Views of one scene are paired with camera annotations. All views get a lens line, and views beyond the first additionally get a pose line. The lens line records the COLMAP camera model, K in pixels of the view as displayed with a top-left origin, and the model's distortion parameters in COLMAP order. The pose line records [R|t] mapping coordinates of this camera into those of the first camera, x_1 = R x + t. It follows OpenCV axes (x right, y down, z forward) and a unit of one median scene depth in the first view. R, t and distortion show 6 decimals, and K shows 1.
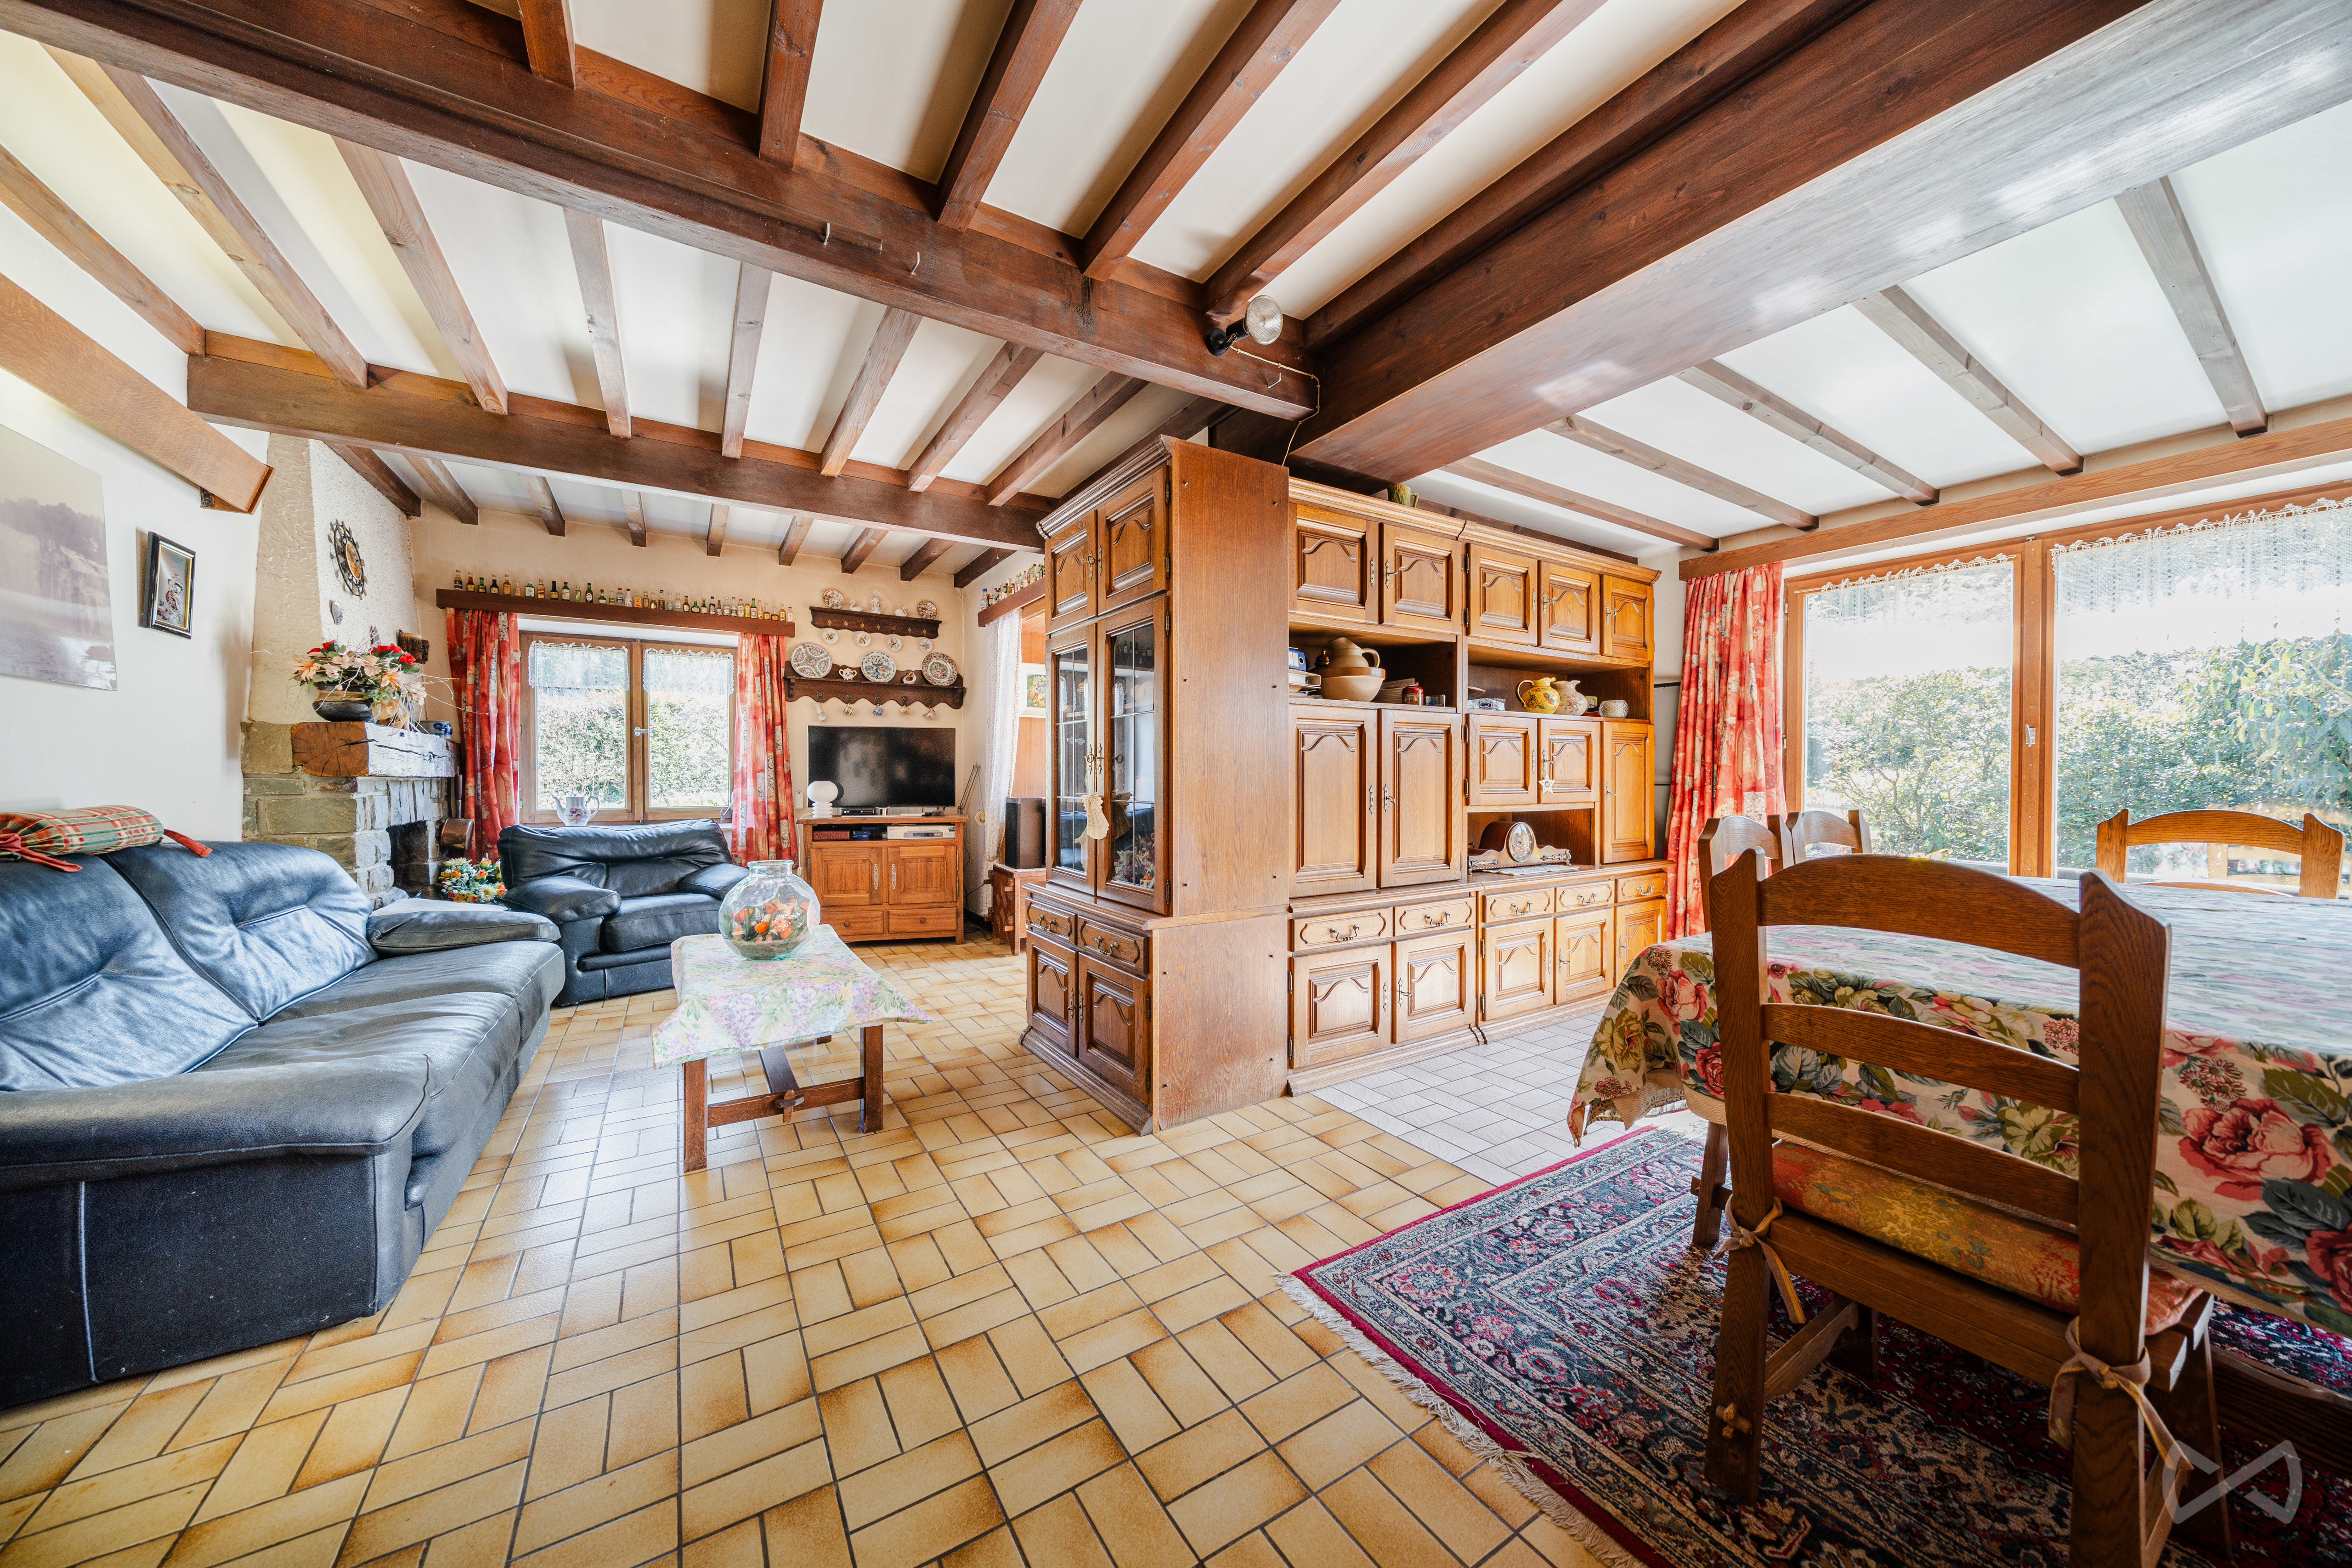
lens RADIAL K [[797.7, 0, 1175.1], [0, 797.7, 785.5], [0, 0, 1]] dist [-0.002053, -0.000167]
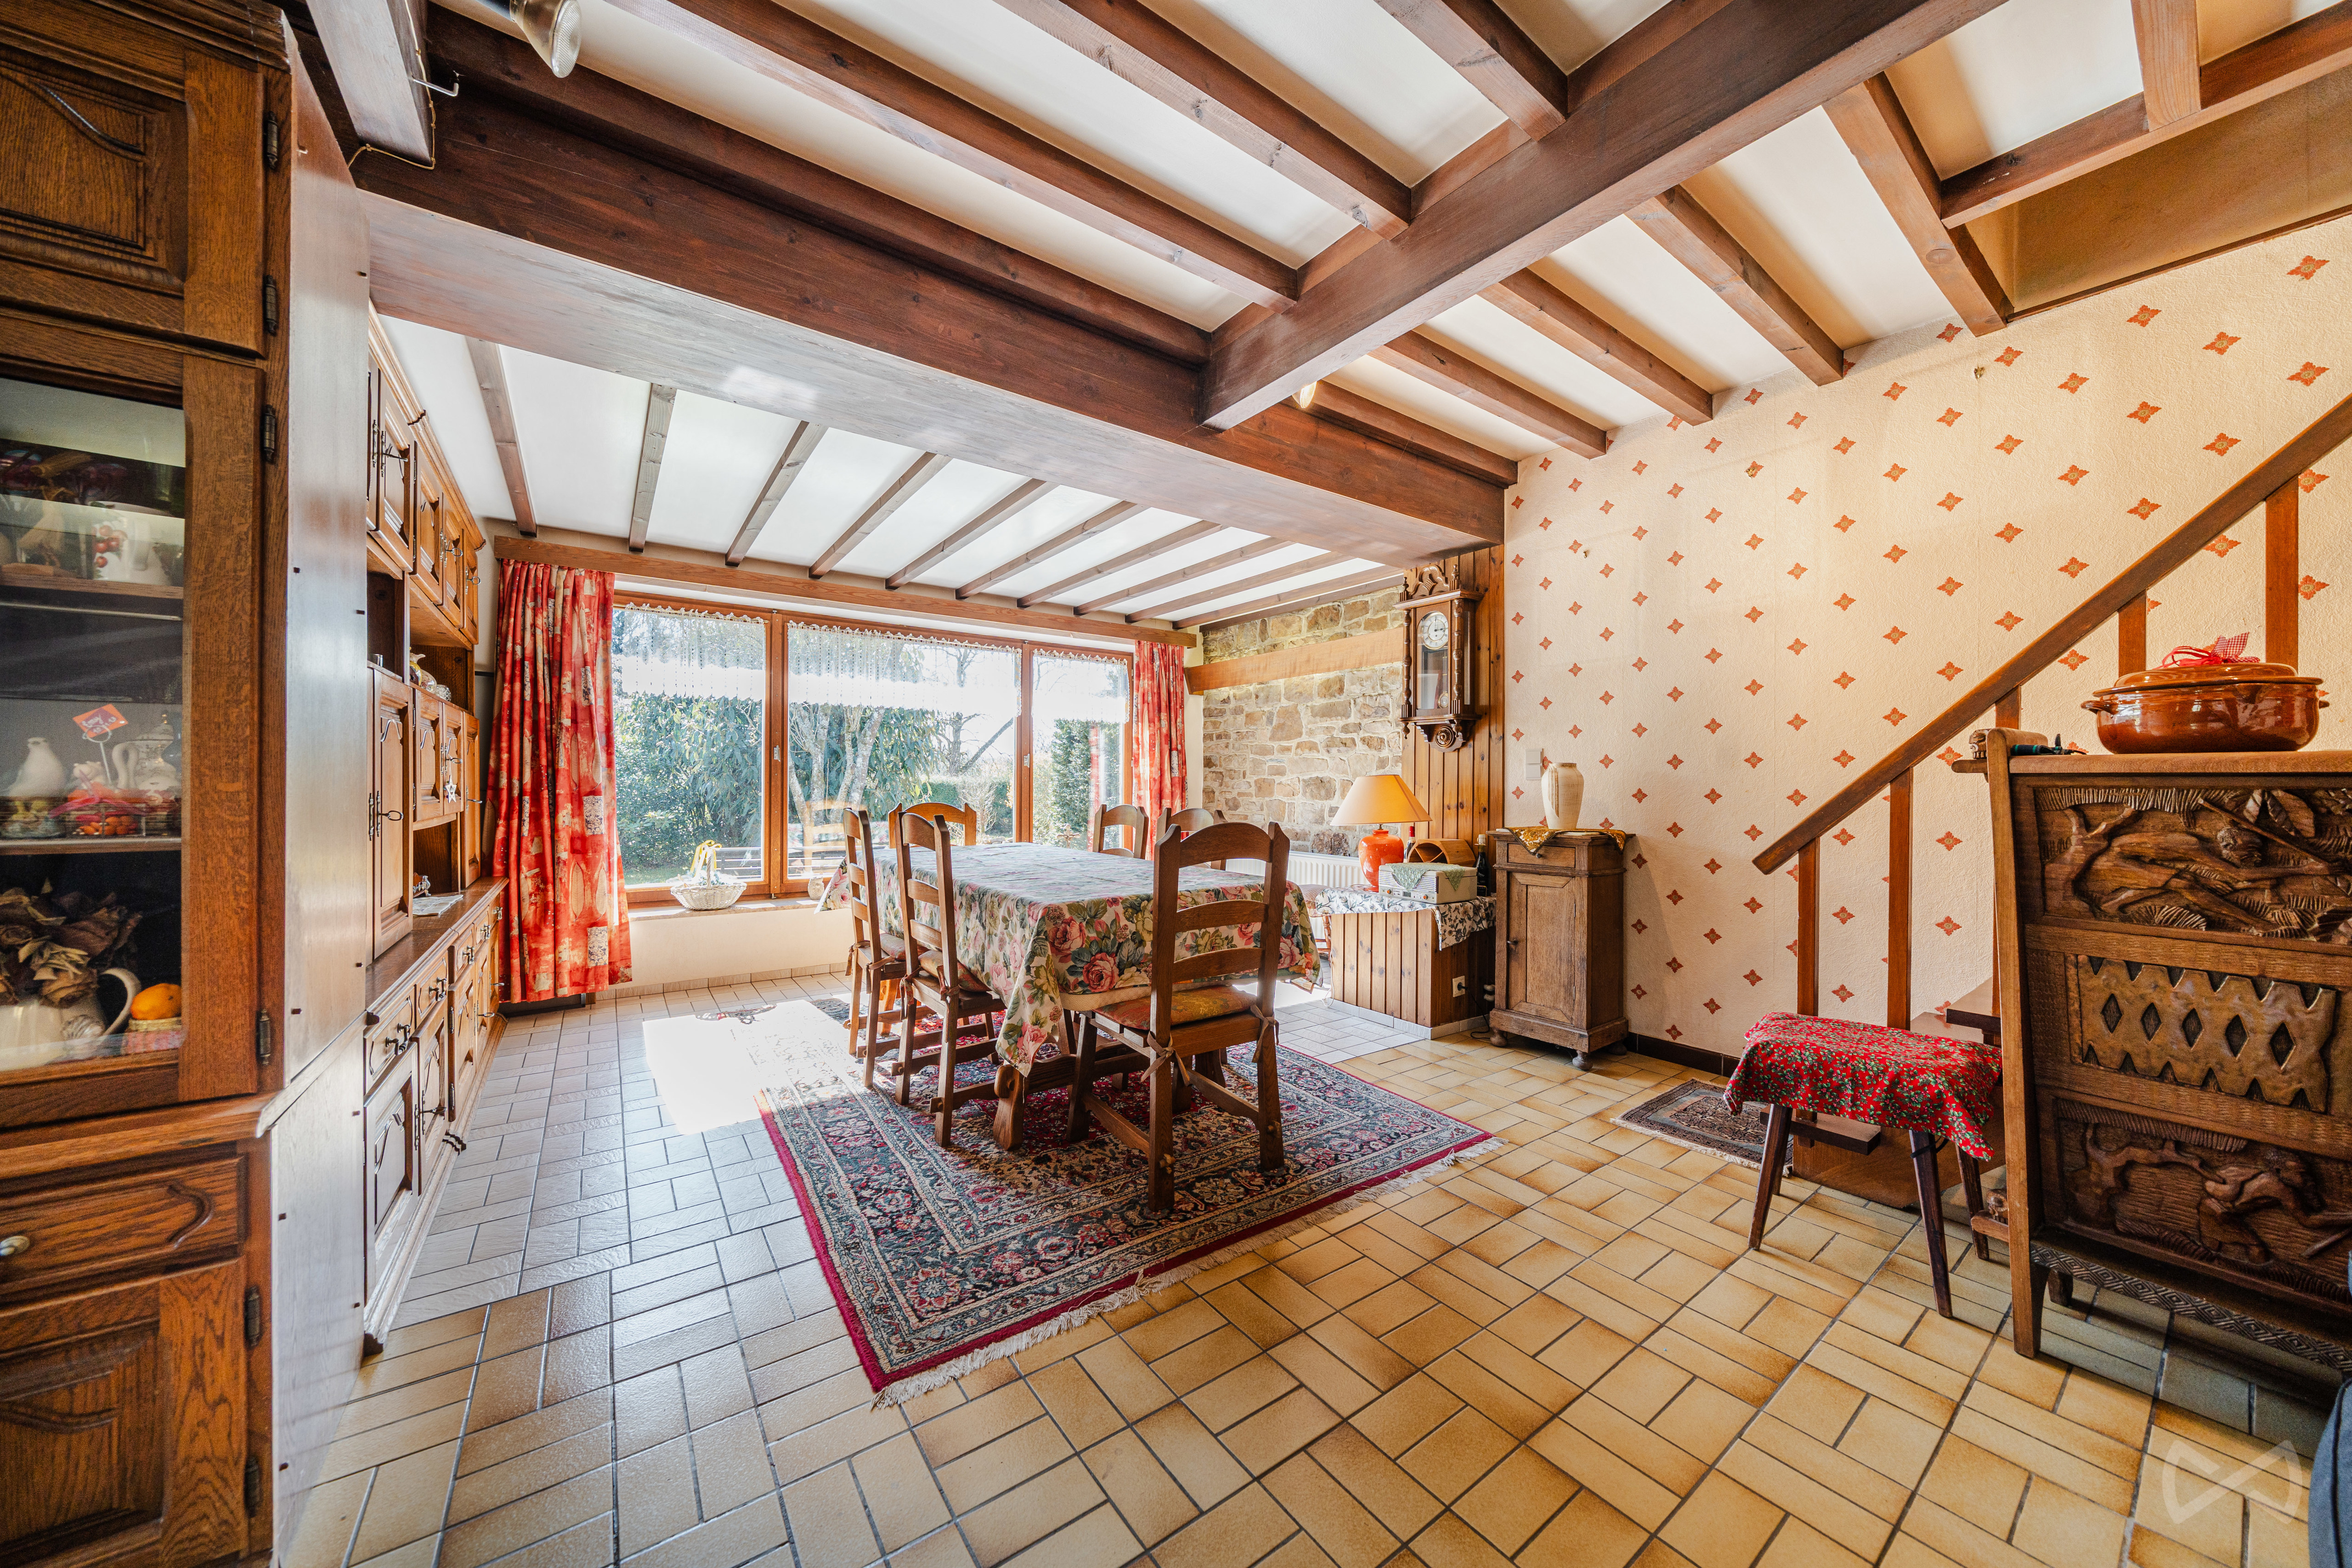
lens RADIAL K [[797.7, 0, 1171.6], [0, 797.7, 786.7], [0, 0, 1]] dist [-0.002053, -0.000167]
pose [[-0.056746, -0.001502, 0.998388, -0.579676], [0.004279, 0.999989, 0.001747, -0.005632], [-0.998379, 0.004372, -0.056739, 0.627792]]
